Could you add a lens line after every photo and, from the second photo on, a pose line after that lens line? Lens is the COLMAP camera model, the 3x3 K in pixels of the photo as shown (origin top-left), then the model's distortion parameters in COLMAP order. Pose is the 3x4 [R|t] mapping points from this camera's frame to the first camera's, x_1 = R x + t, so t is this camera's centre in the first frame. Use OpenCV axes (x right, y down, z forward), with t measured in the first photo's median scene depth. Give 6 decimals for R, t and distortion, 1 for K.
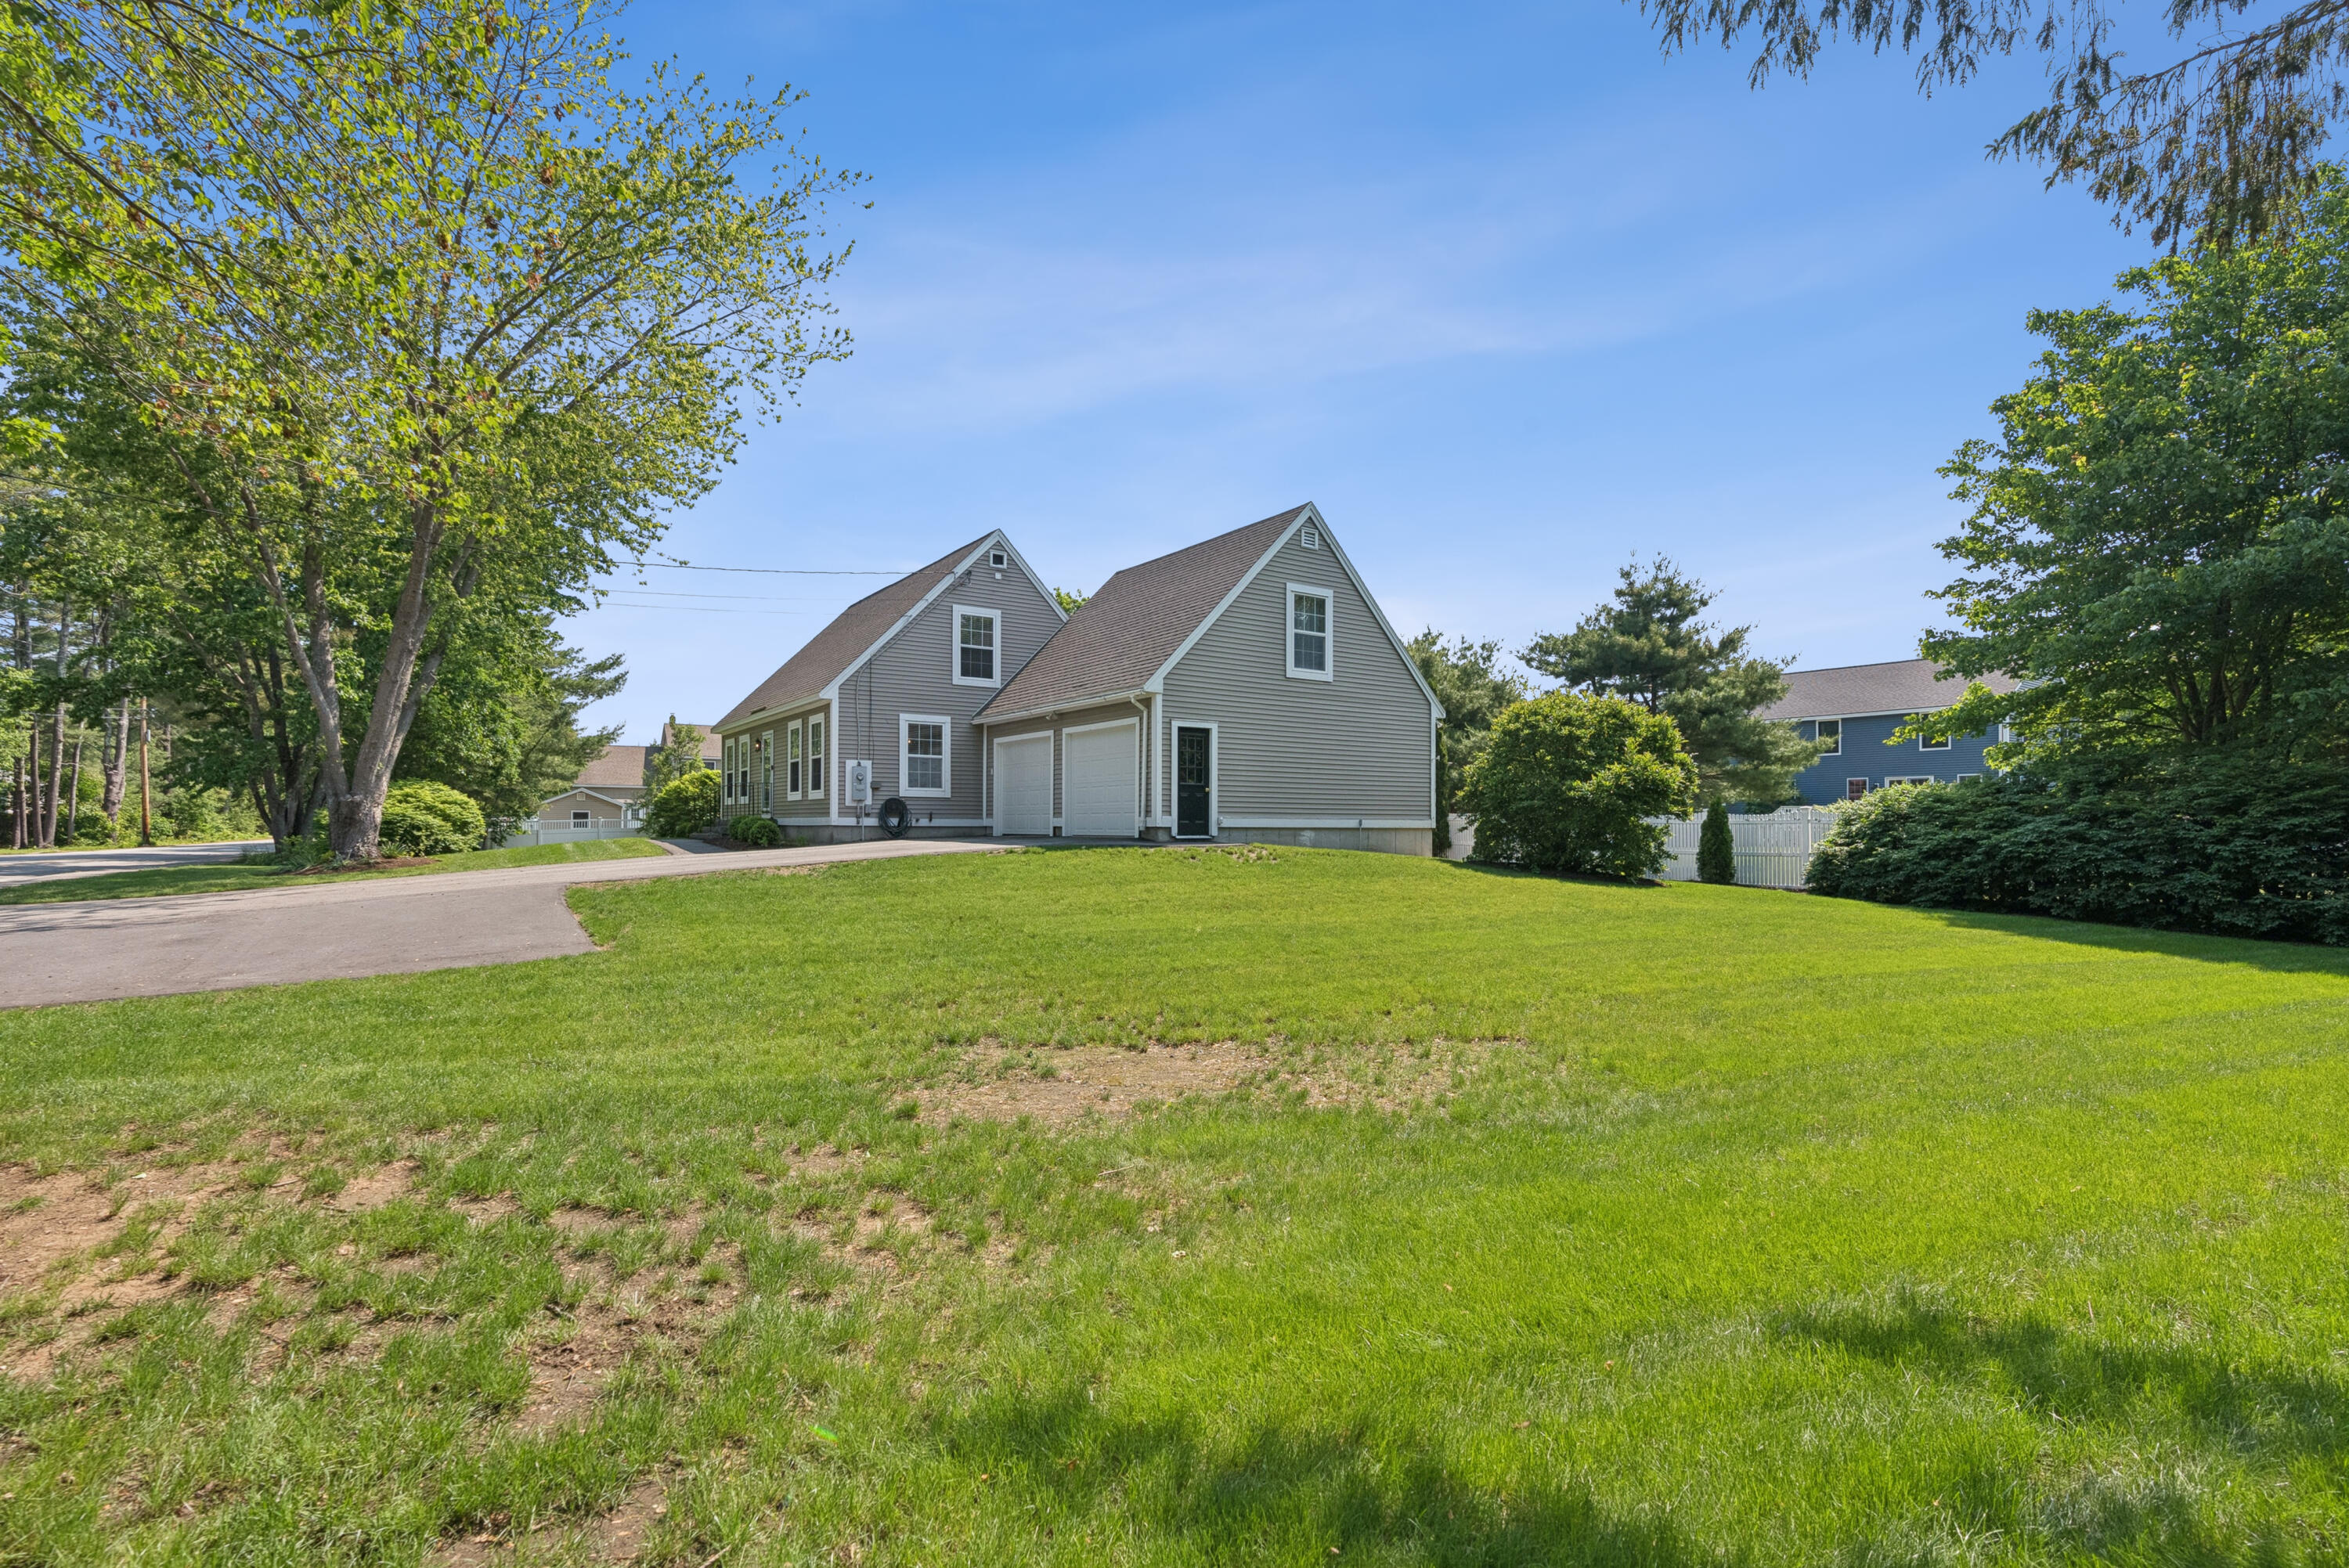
lens RADIAL K [[1053.8, 0, 1183.9], [0, 1053.8, 786.9], [0, 0, 1]] dist [-0.000888, 0.000301]
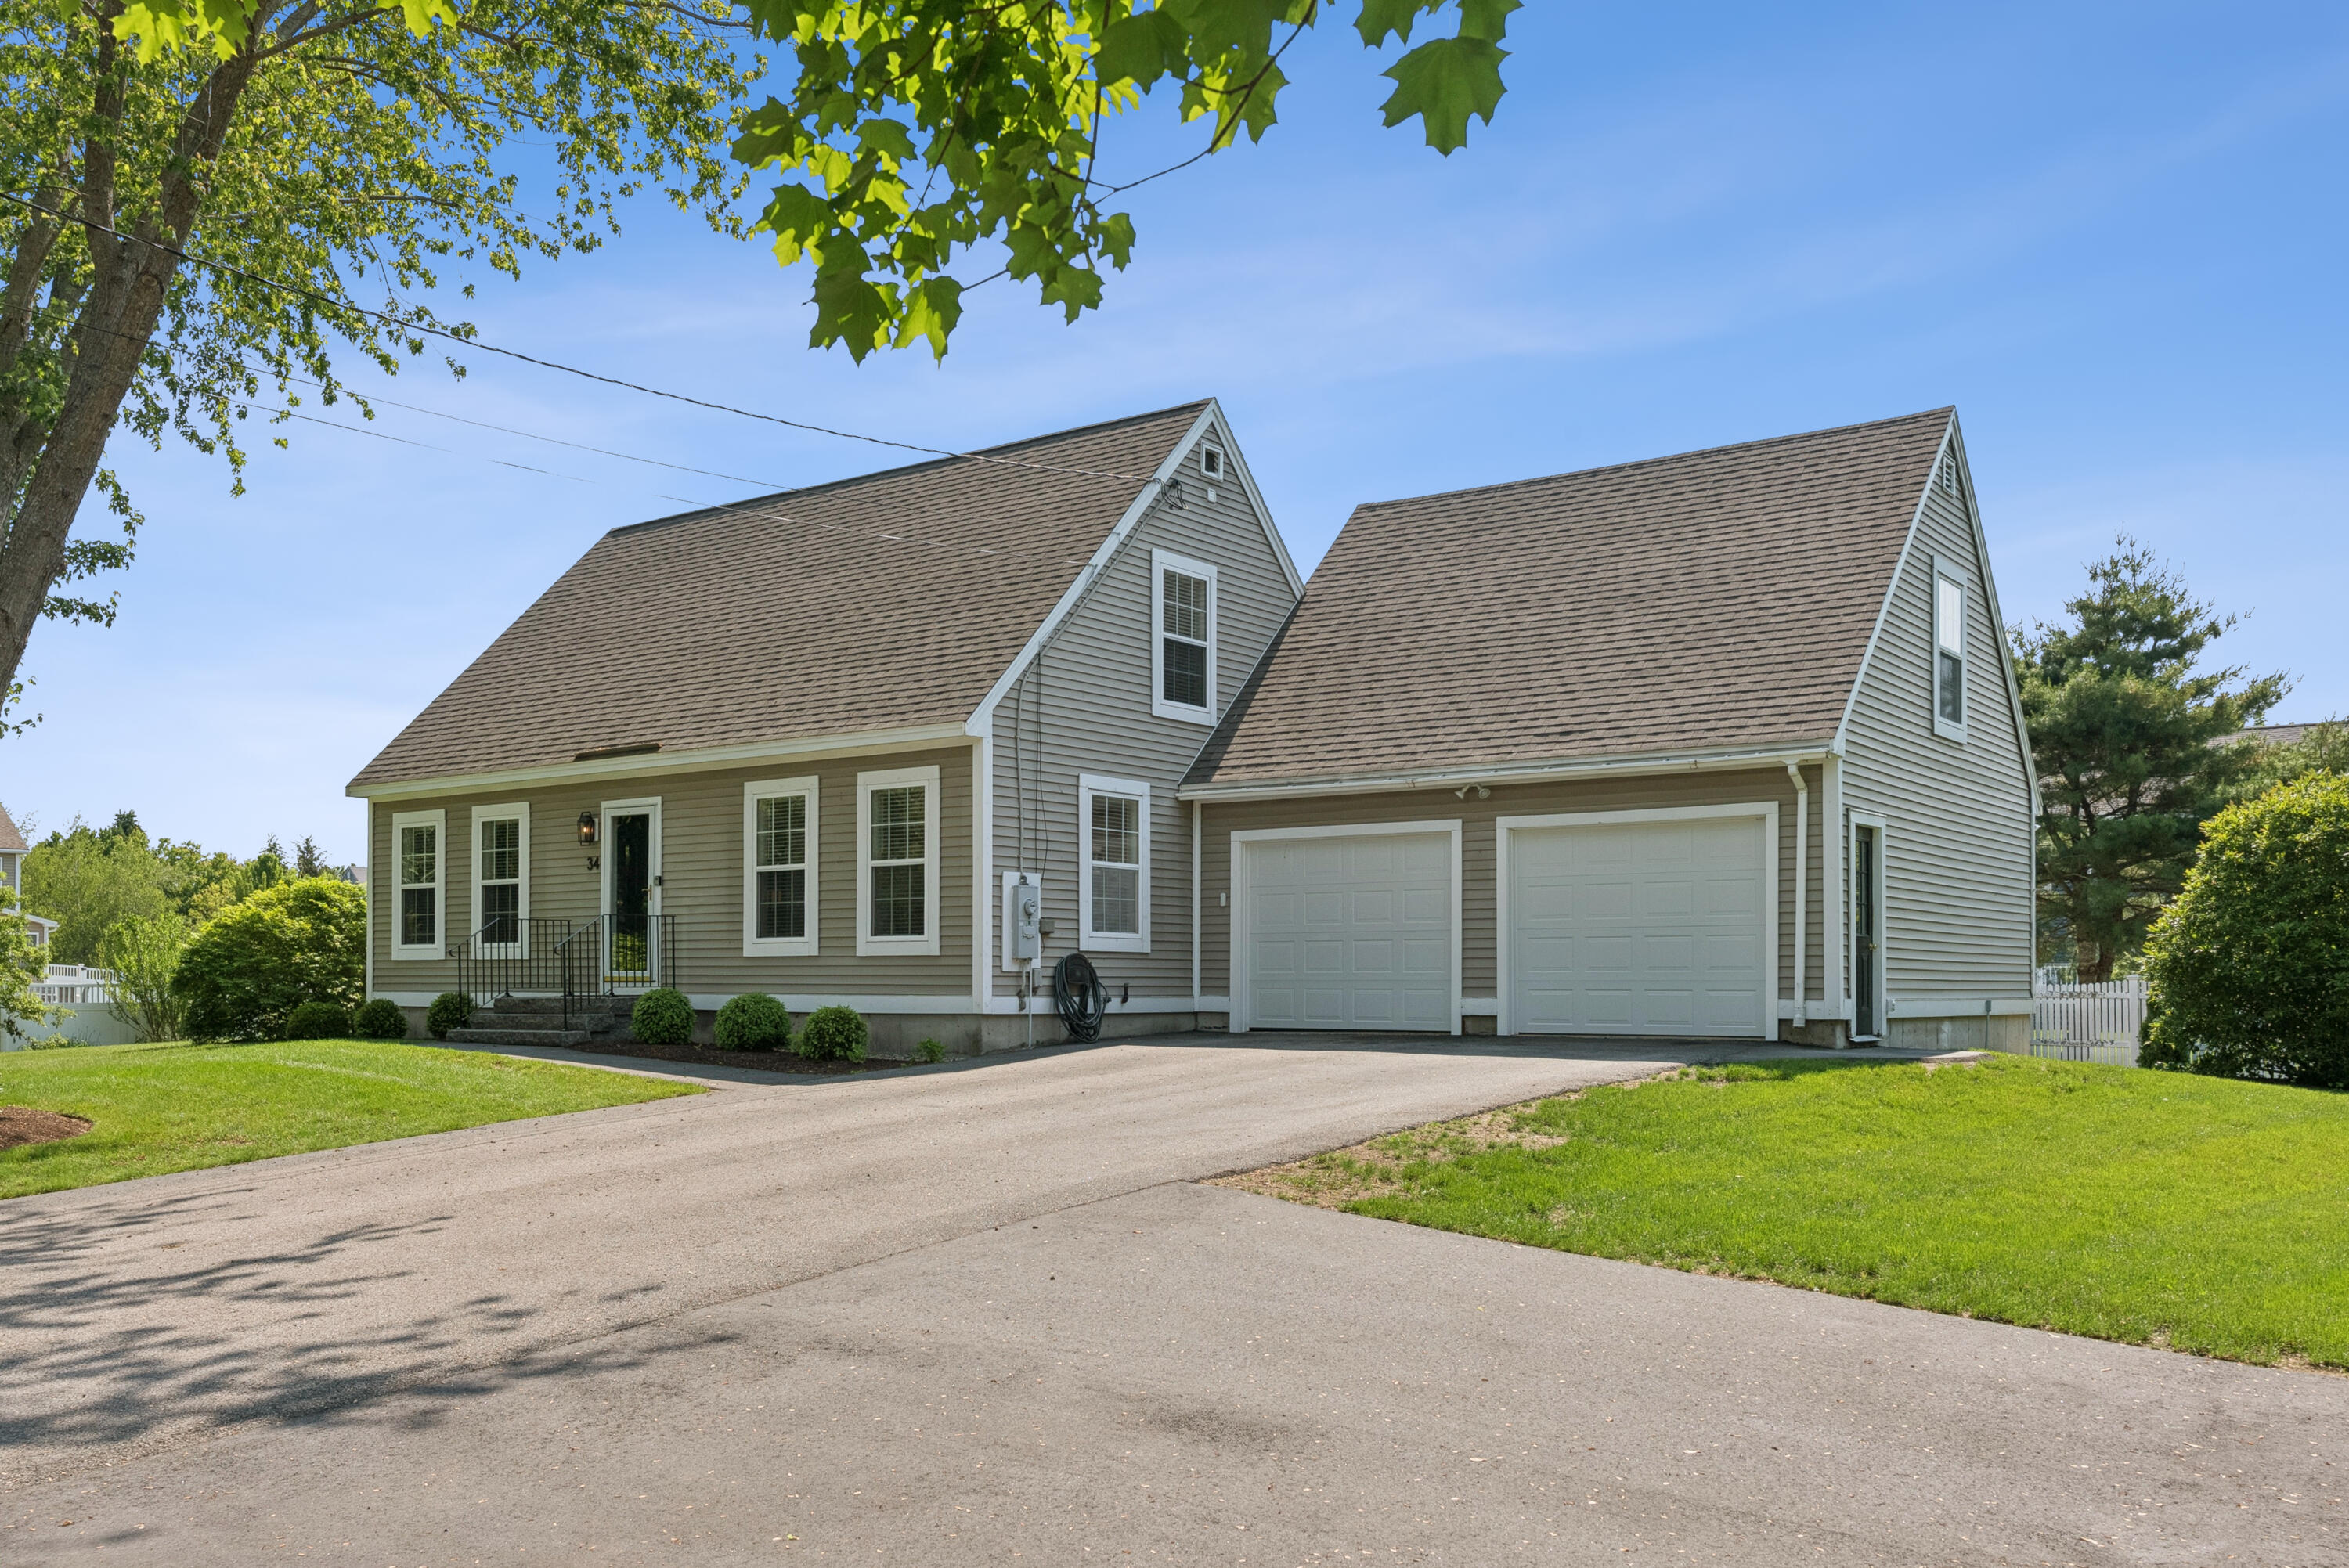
lens RADIAL K [[1901.5, 0, 1174.5], [0, 1901.5, 936.6], [0, 0, 1]] dist [-0.012485, -0.002076]
pose [[0.954992, 0.008123, 0.296520, -0.466991], [-0.011534, 0.999886, 0.009757, -0.005619], [-0.296407, -0.012738, 0.954977, 0.174394]]
